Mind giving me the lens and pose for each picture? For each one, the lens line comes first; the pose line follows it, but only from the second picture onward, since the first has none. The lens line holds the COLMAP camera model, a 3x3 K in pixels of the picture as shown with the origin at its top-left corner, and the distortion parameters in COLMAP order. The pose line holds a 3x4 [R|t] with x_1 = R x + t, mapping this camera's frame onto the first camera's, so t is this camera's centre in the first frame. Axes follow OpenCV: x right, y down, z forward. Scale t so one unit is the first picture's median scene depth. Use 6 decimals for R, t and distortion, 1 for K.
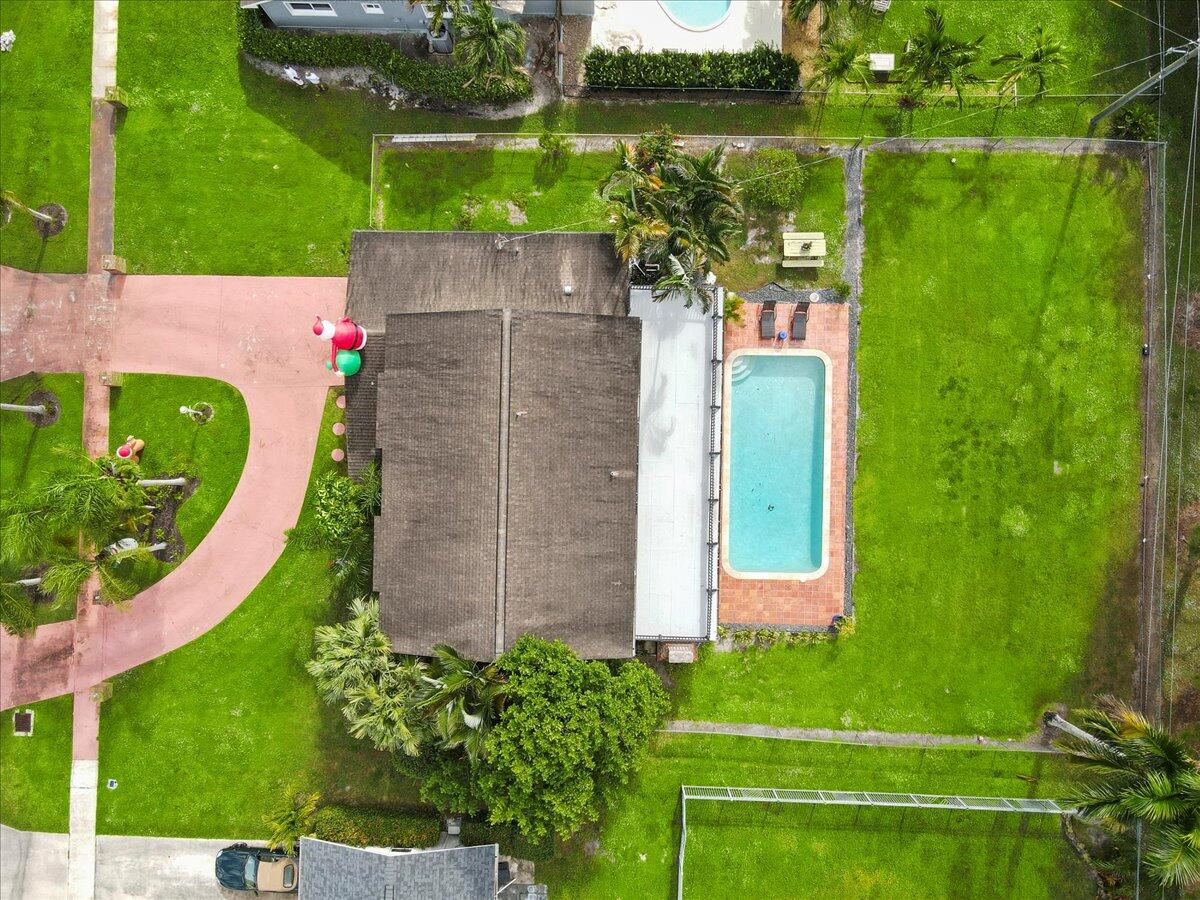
lens RADIAL K [[896.1, 0, 600.0], [0, 896.1, 450.0], [0, 0, 1]] dist [-0.000190, -0.001320]
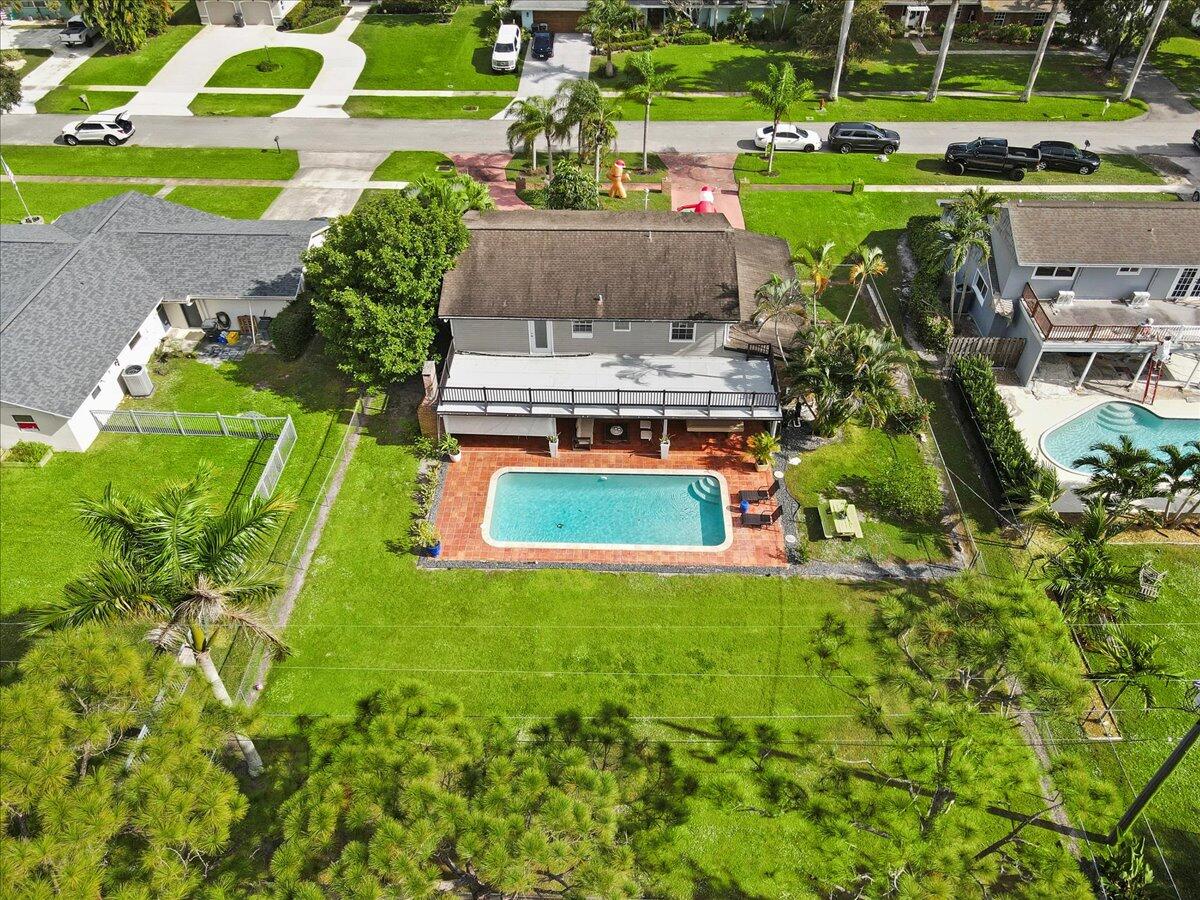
lens RADIAL K [[896.1, 0, 600.0], [0, 896.1, 450.0], [0, 0, 1]] dist [-0.000190, -0.001320]
pose [[-0.010994, 0.675882, -0.736927, 0.854600], [-0.999823, 0.003800, 0.018402, 0.005848], [0.015238, 0.737000, 0.675721, 0.317784]]
